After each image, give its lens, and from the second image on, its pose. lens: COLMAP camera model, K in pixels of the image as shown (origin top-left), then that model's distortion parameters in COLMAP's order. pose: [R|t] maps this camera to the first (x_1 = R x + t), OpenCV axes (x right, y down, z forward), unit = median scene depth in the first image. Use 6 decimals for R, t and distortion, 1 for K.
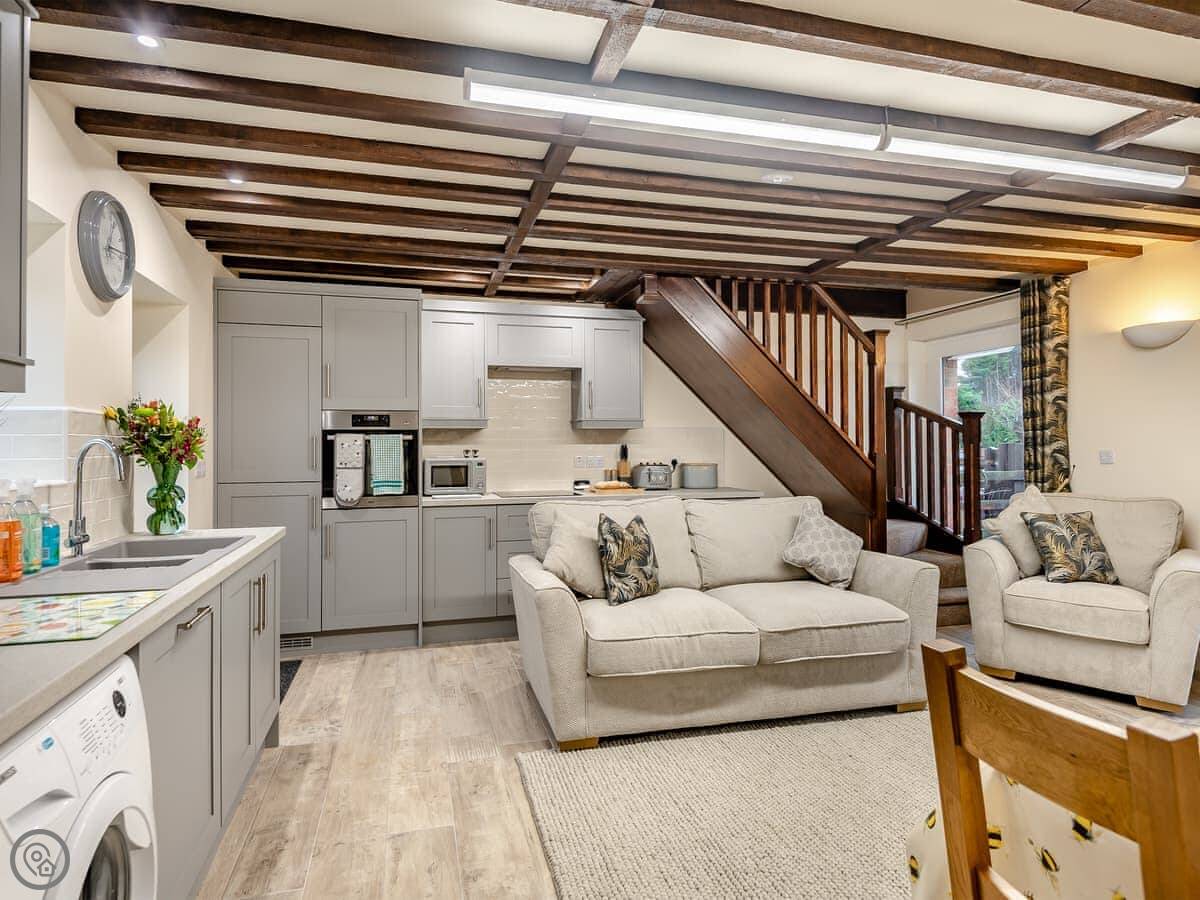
lens RADIAL K [[632.4, 0, 628.4], [0, 632.4, 435.1], [0, 0, 1]] dist [0.030999, -0.016377]
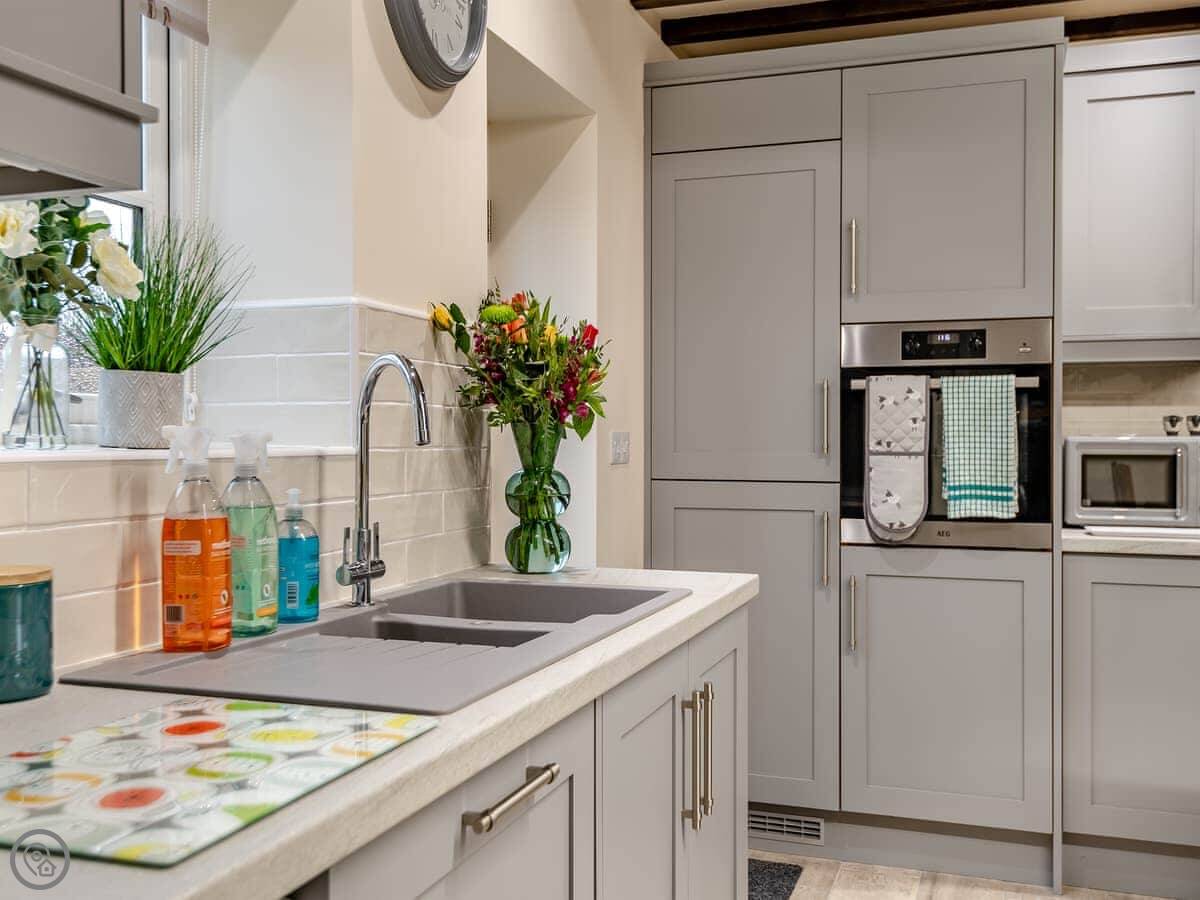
lens RADIAL K [[1280.1, 0, 639.4], [0, 1280.1, 448.7], [0, 0, 1]] dist [0.024949, -0.000029]
pose [[0.817366, 0.012546, -0.575982, -0.109023], [0.002998, 0.999657, 0.026028, 0.036828], [0.576110, -0.023001, 0.817048, 0.256175]]
